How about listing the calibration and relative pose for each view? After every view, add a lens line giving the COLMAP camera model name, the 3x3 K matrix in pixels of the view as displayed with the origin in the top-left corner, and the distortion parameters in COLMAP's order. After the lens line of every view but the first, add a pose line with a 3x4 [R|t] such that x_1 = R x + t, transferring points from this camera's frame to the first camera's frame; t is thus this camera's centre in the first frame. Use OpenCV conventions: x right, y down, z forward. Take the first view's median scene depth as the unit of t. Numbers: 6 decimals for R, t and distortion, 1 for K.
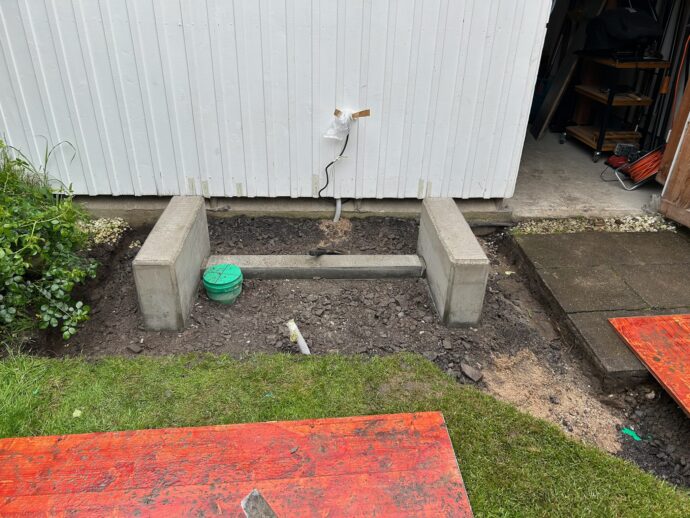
lens RADIAL K [[513.4, 0, 345.0], [0, 513.4, 259.0], [0, 0, 1]] dist [-0.004504, 0.000716]
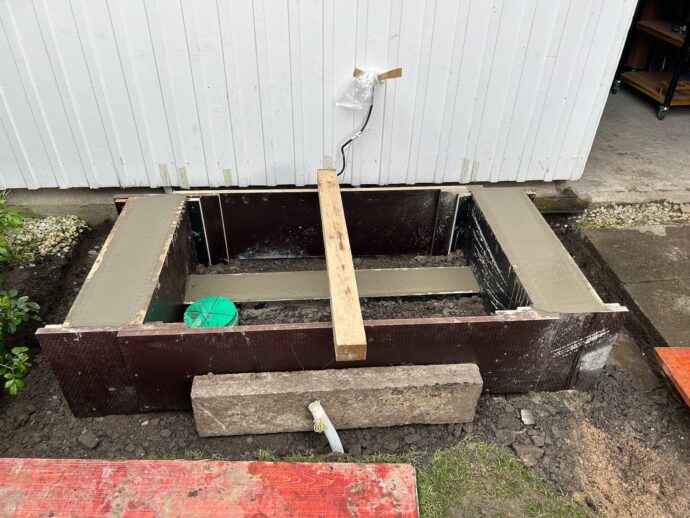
lens RADIAL K [[513.2, 0, 348.3], [0, 513.2, 257.0], [0, 0, 1]] dist [-0.000779, -0.004977]
pose [[0.999443, -0.022673, 0.024493, -0.048762], [0.019399, 0.991774, 0.126526, -0.110053], [-0.027160, -0.125980, 0.991661, 0.225539]]
